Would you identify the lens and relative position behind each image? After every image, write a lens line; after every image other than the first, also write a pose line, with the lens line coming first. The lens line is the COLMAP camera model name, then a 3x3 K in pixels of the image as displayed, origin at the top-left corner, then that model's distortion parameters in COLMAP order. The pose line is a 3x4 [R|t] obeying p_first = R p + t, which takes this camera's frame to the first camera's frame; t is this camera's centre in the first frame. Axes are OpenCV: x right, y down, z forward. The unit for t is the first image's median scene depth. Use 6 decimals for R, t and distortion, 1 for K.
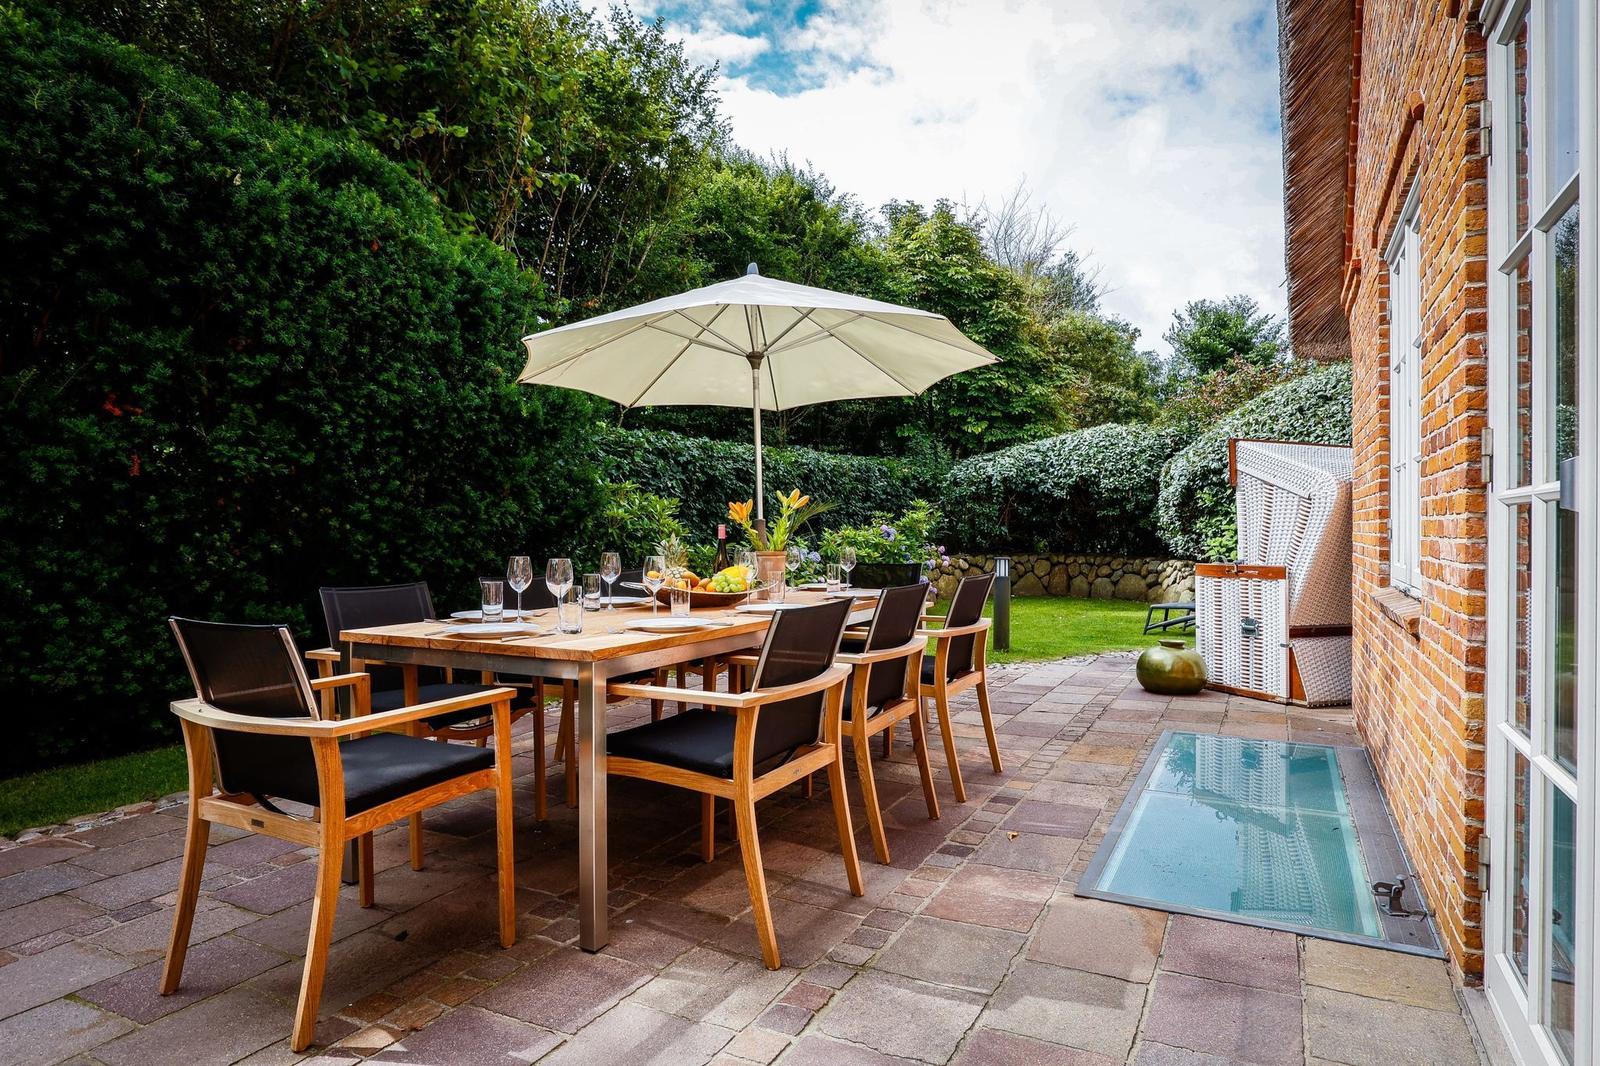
lens RADIAL K [[878.8, 0, 823.9], [0, 878.8, 524.9], [0, 0, 1]] dist [-0.021305, 0.000958]
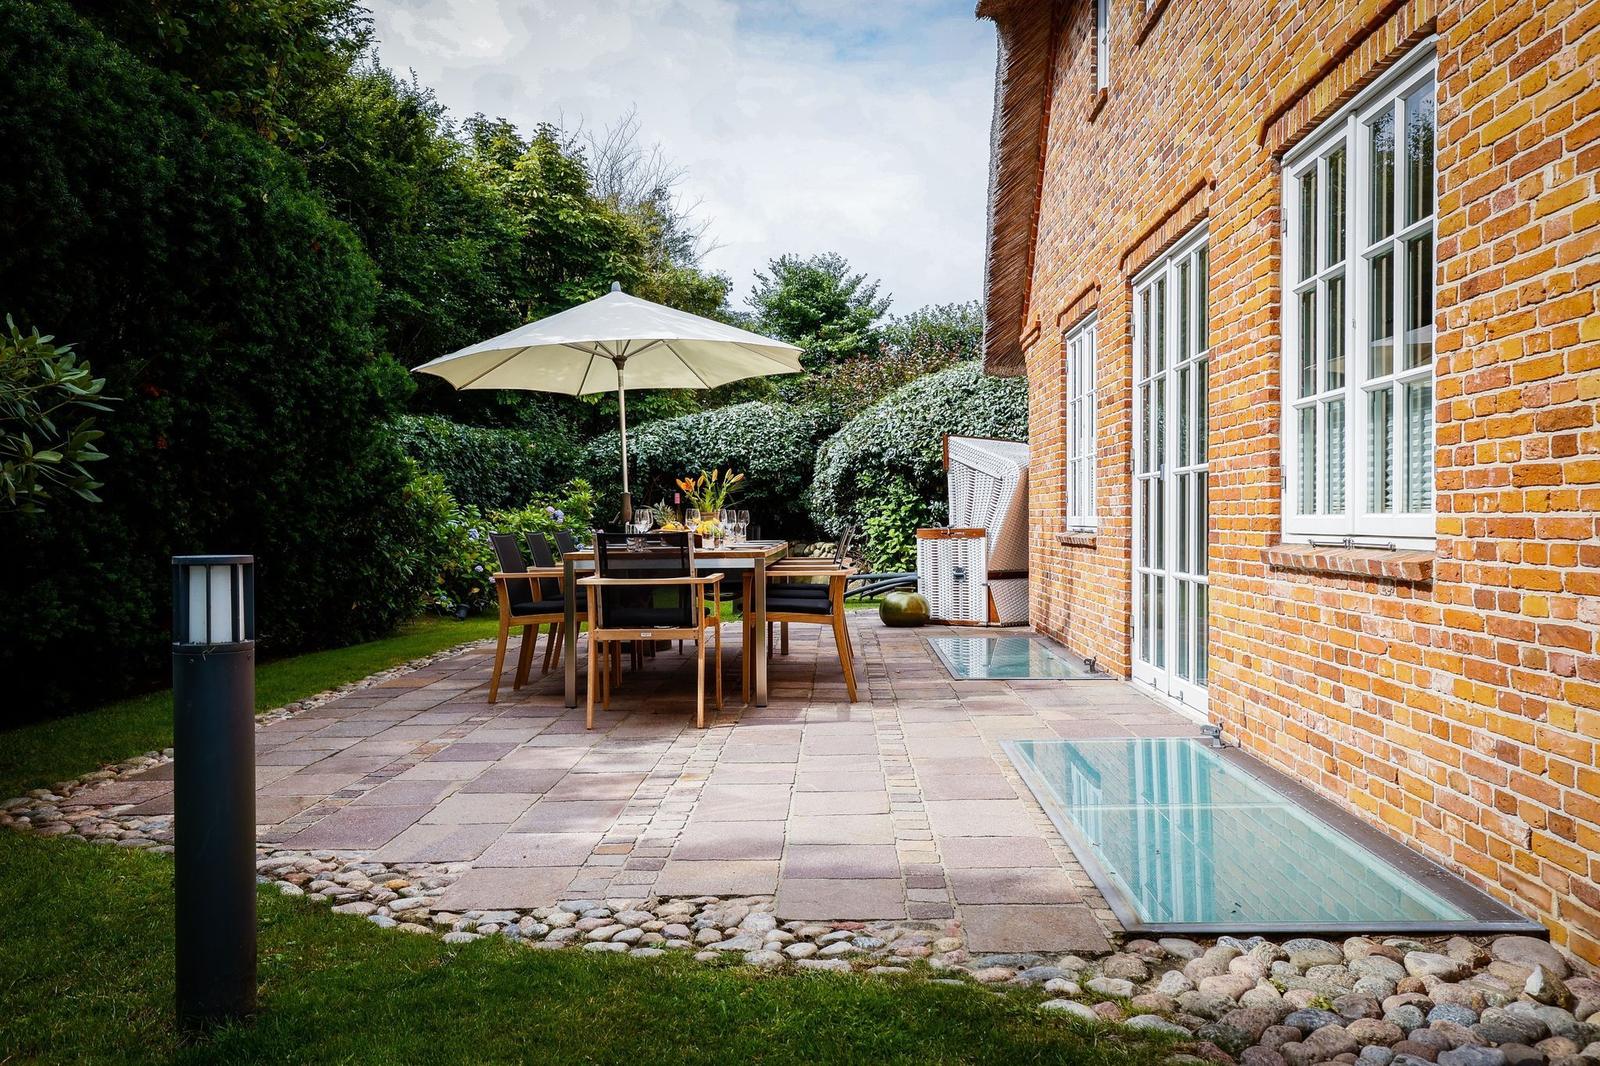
lens RADIAL K [[1140.3, 0, 800.0], [0, 1140.3, 533.0], [0, 0, 1]] dist [0.002272, -0.001361]
pose [[0.910510, -0.010805, 0.413347, -0.212846], [0.004219, 0.999849, 0.016844, 0.010159], [-0.413466, -0.013593, 0.910418, -0.231102]]
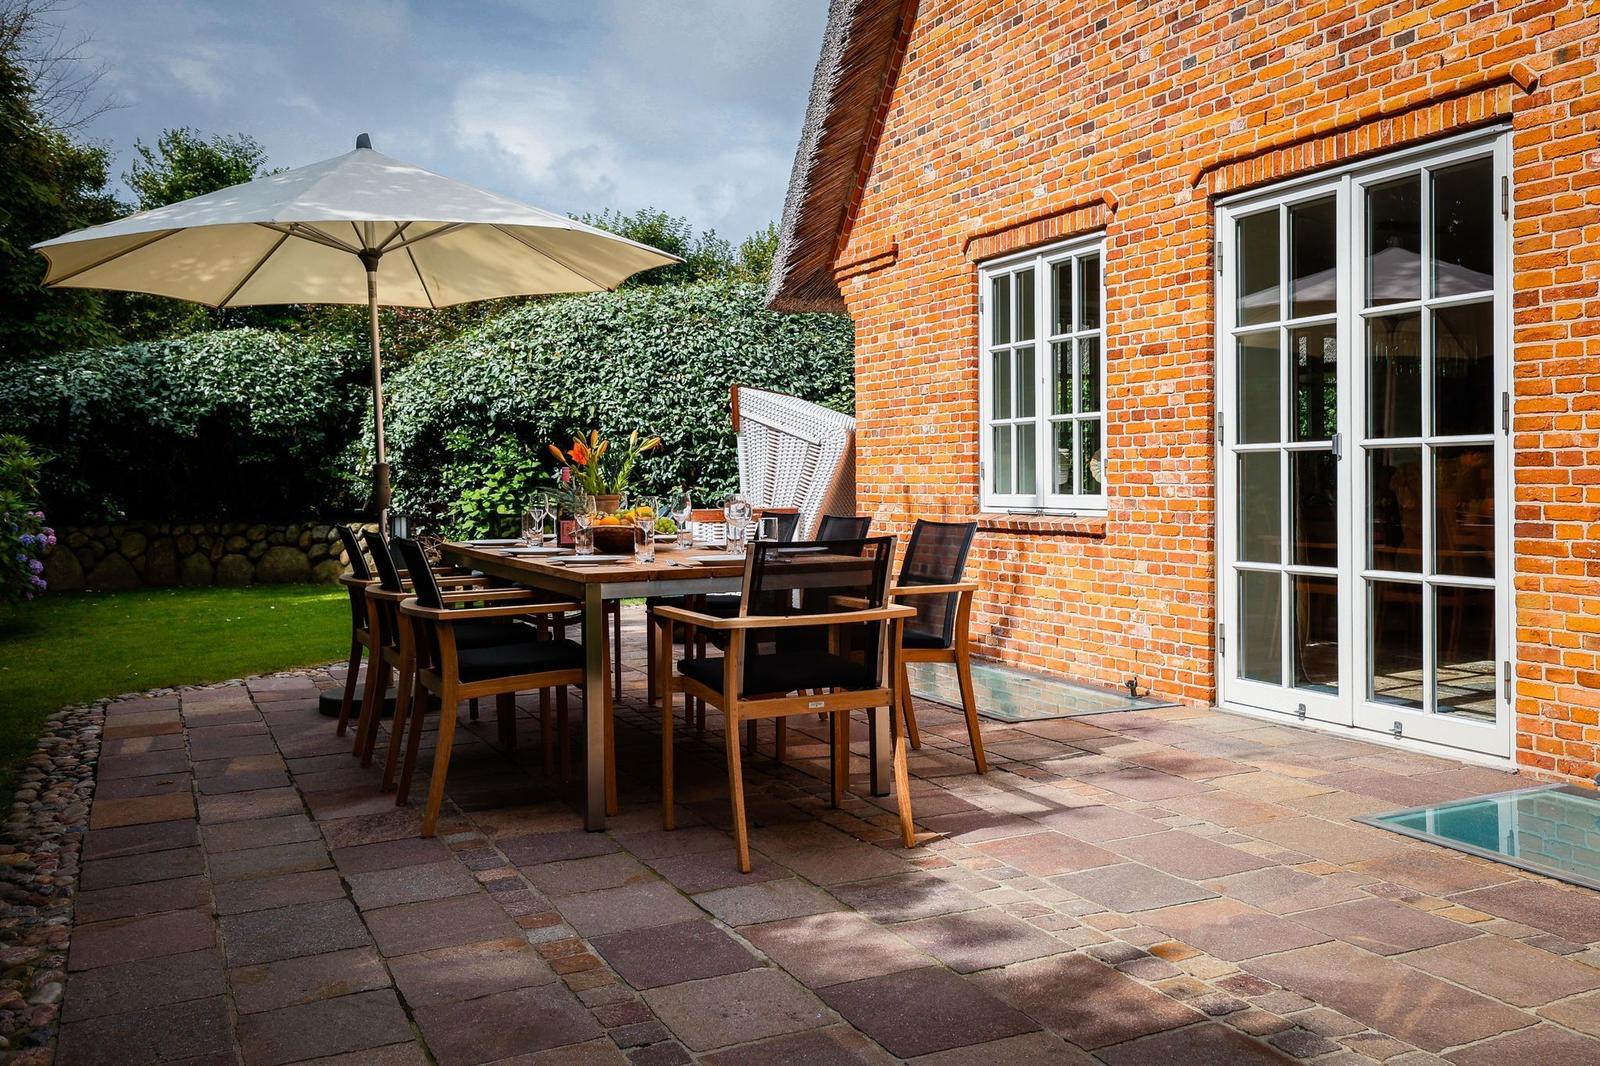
lens RADIAL K [[1361.5, 0, 826.9], [0, 1361.5, 481.0], [0, 0, 1]] dist [0.008878, 0.003865]
pose [[0.628433, -0.009152, 0.777810, -0.321998], [0.008123, 0.999953, 0.005203, 0.002738], [-0.777821, 0.003049, 0.628478, -0.033252]]
